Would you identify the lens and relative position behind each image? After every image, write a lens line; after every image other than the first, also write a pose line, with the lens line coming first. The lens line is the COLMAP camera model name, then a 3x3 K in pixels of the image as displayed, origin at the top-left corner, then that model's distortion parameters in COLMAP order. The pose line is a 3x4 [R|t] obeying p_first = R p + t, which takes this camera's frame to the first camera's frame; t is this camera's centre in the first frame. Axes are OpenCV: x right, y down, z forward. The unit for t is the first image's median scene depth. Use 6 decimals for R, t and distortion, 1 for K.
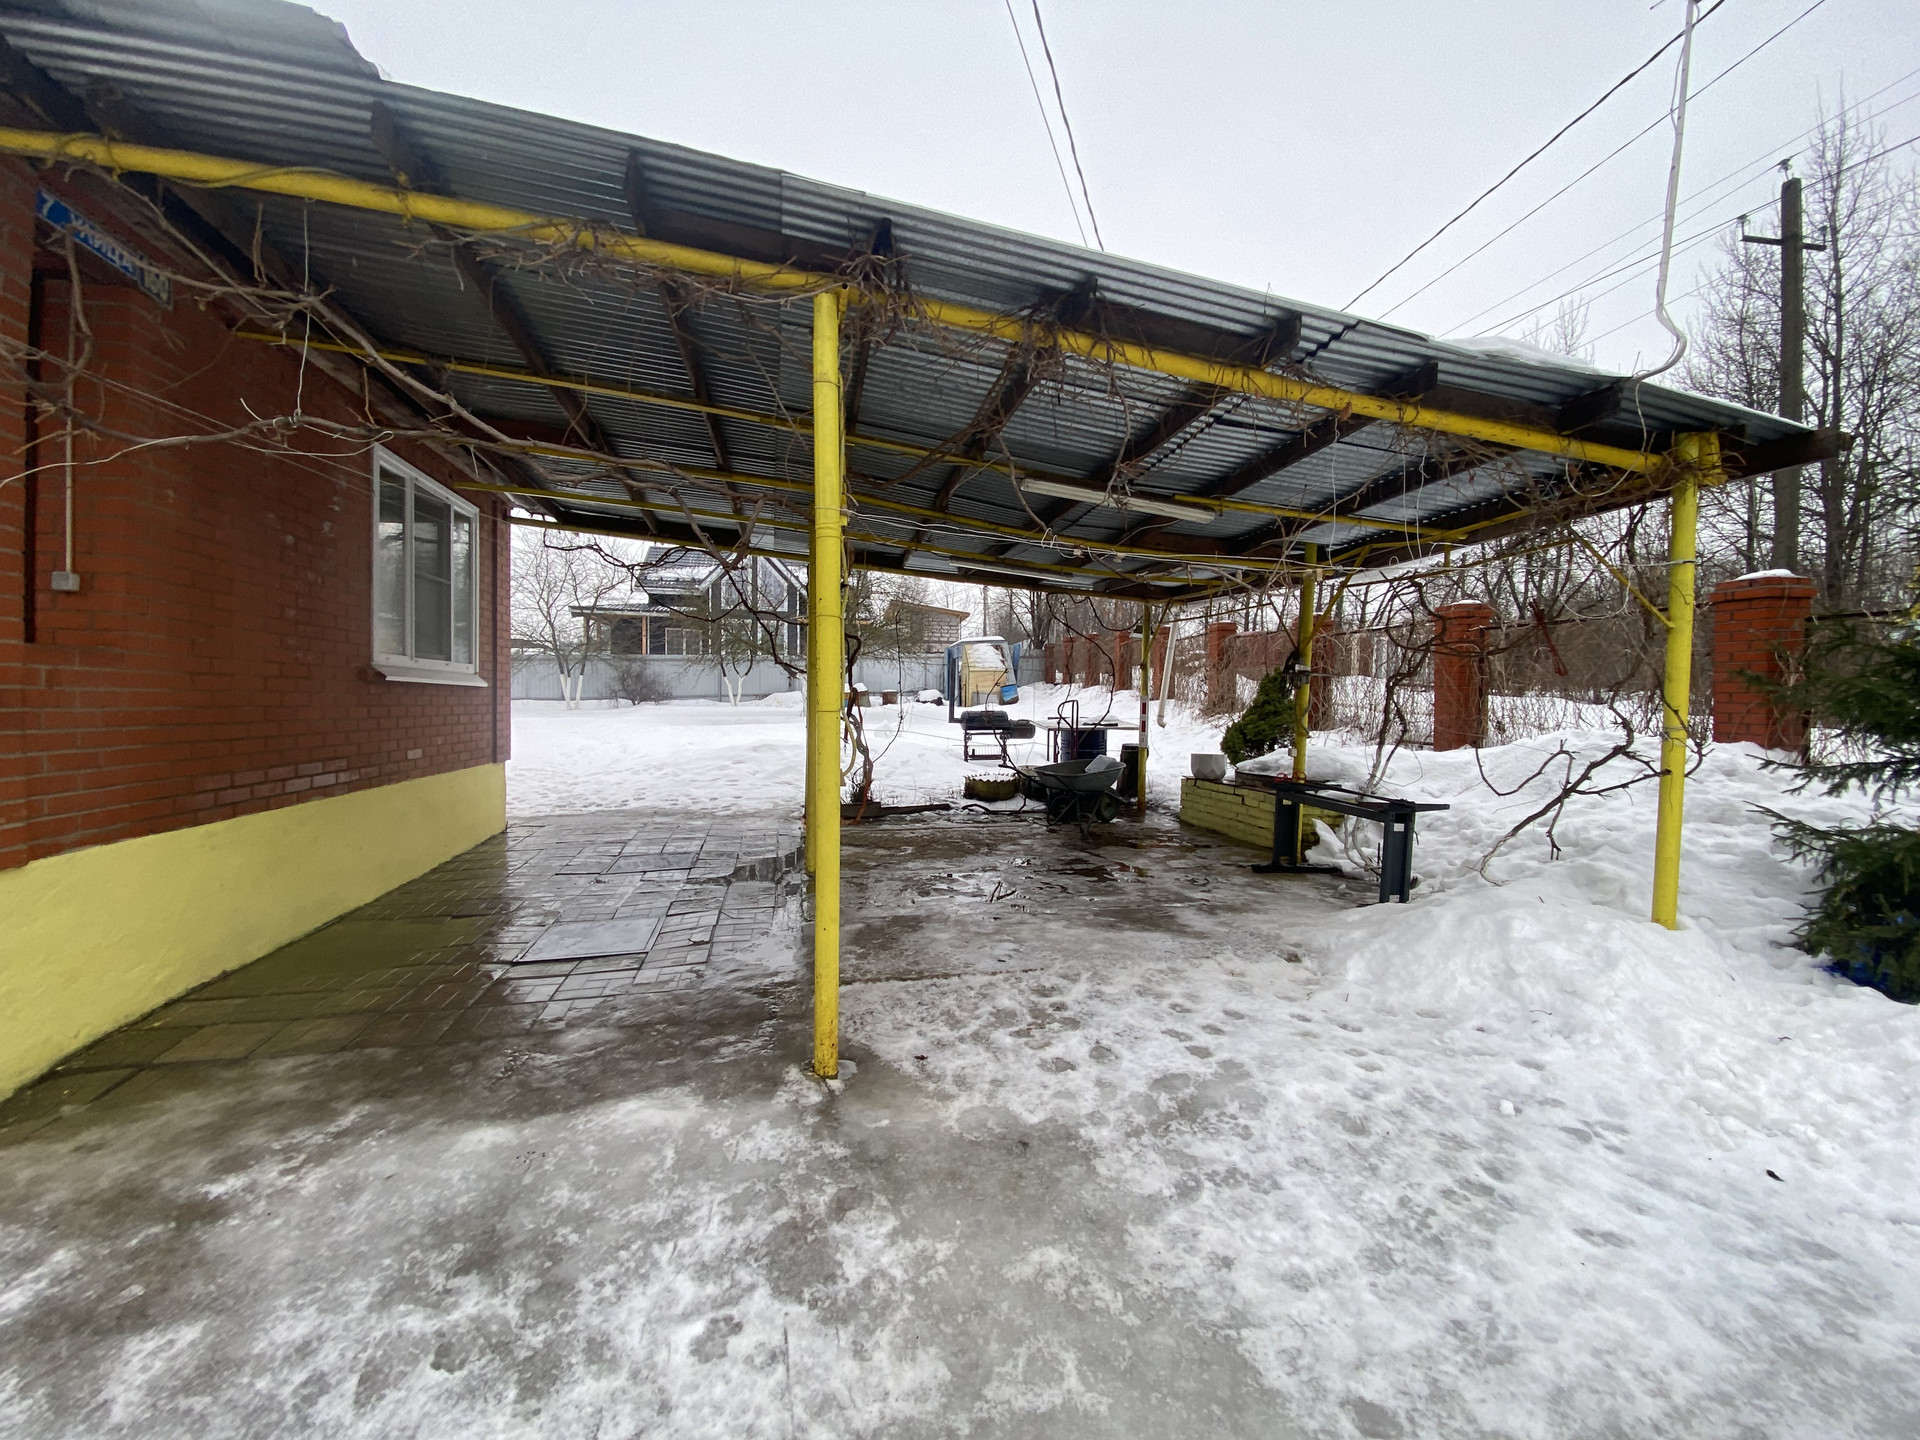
lens RADIAL K [[776.6, 0, 955.2], [0, 776.6, 719.5], [0, 0, 1]] dist [0.013744, -0.017319]
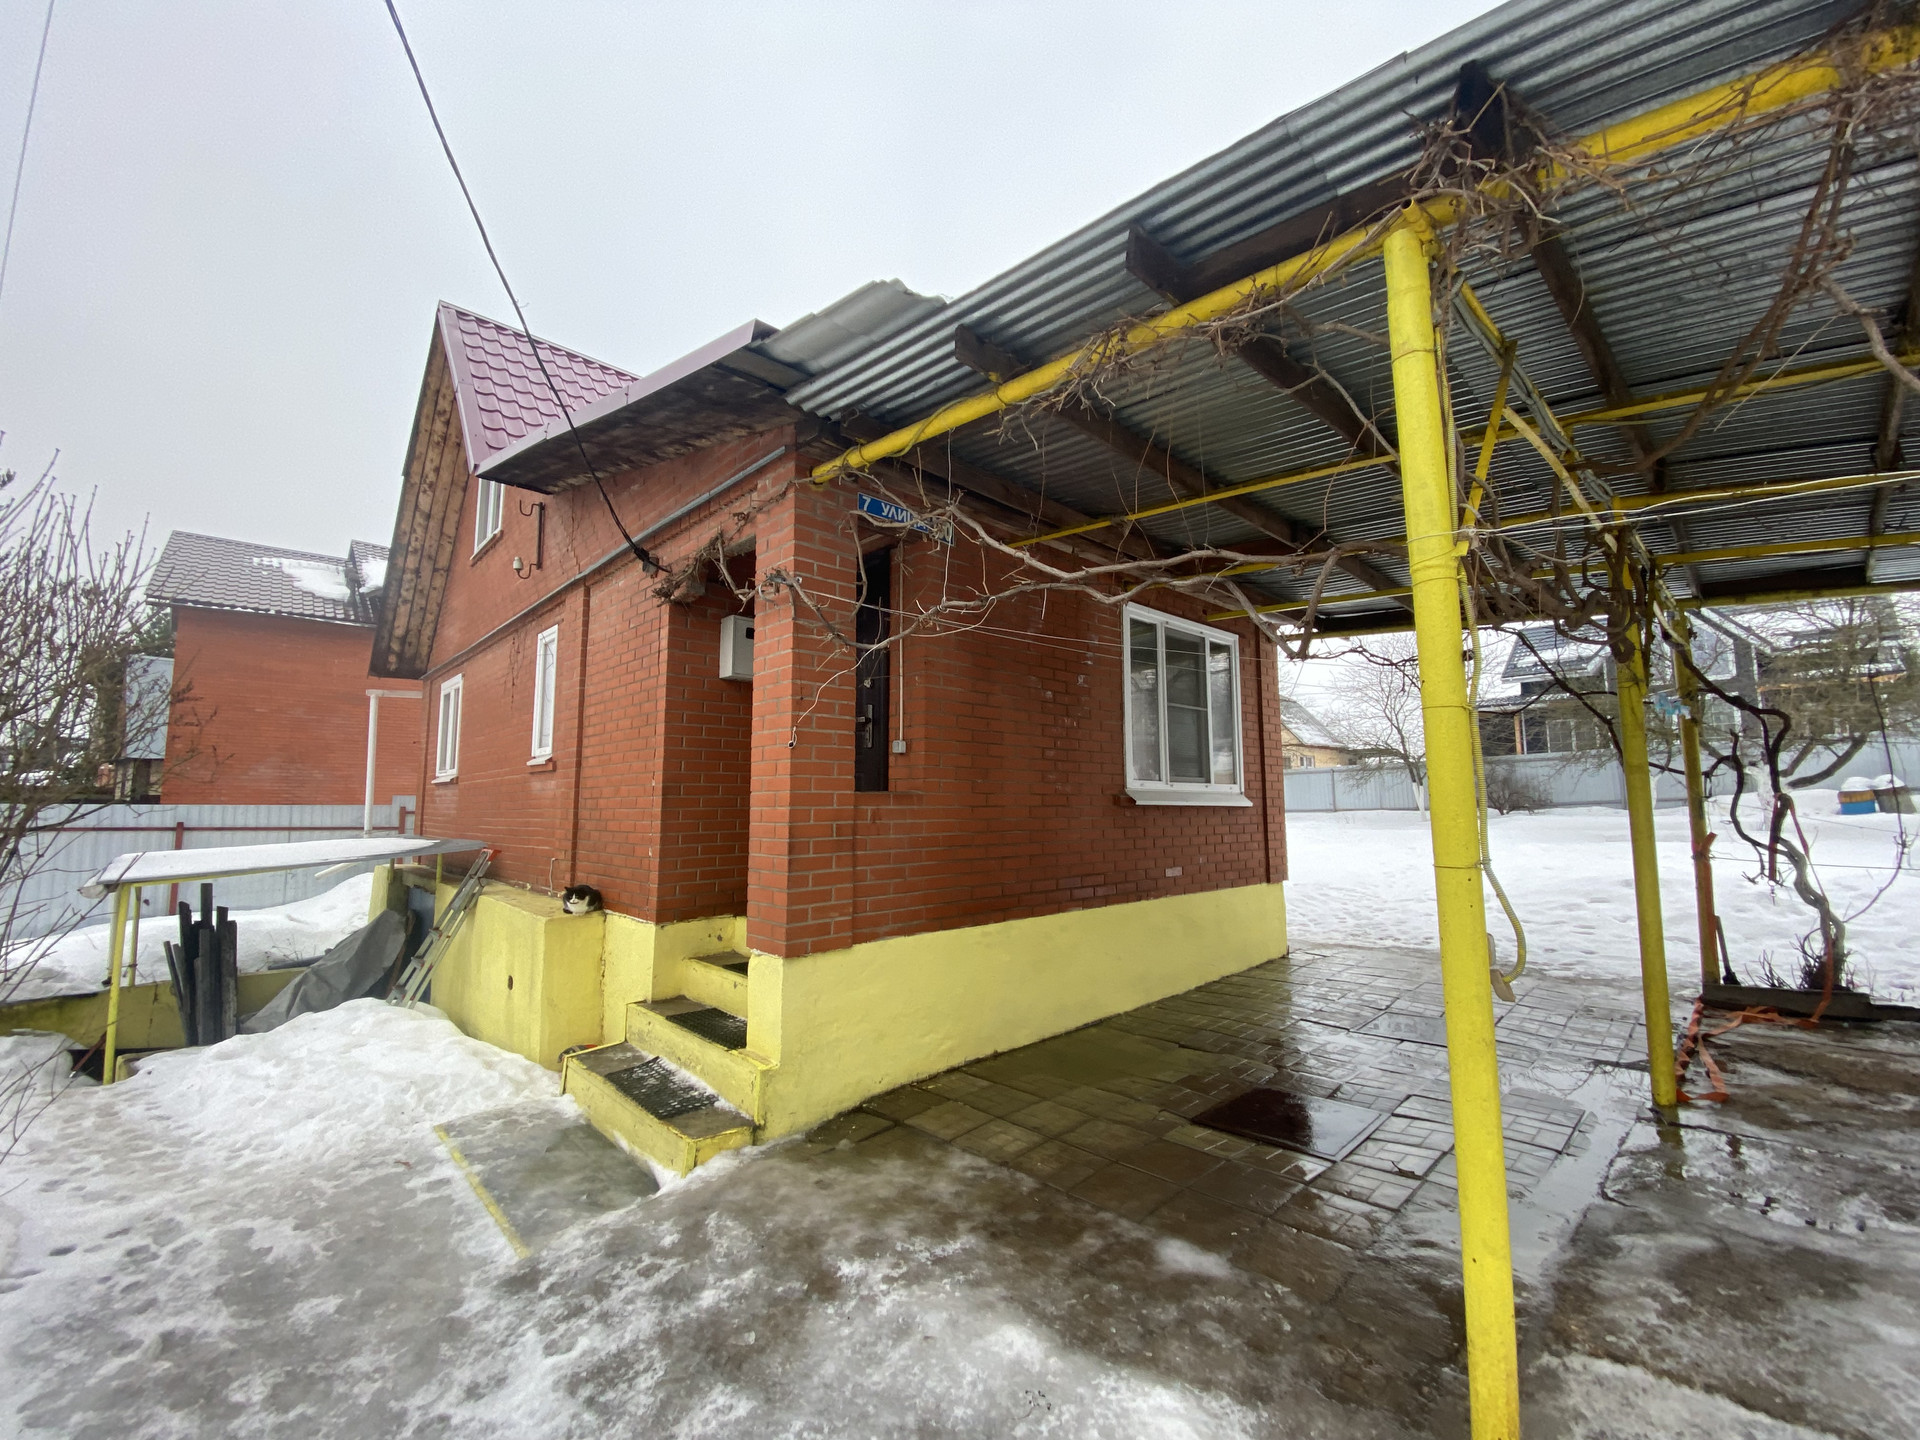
lens RADIAL K [[776.6, 0, 955.2], [0, 776.6, 719.5], [0, 0, 1]] dist [0.013744, -0.017319]
pose [[0.513957, -0.107833, -0.851012, 0.115214], [-0.008966, 0.991338, -0.131029, -0.030793], [0.857769, 0.074973, 0.508538, 0.261019]]
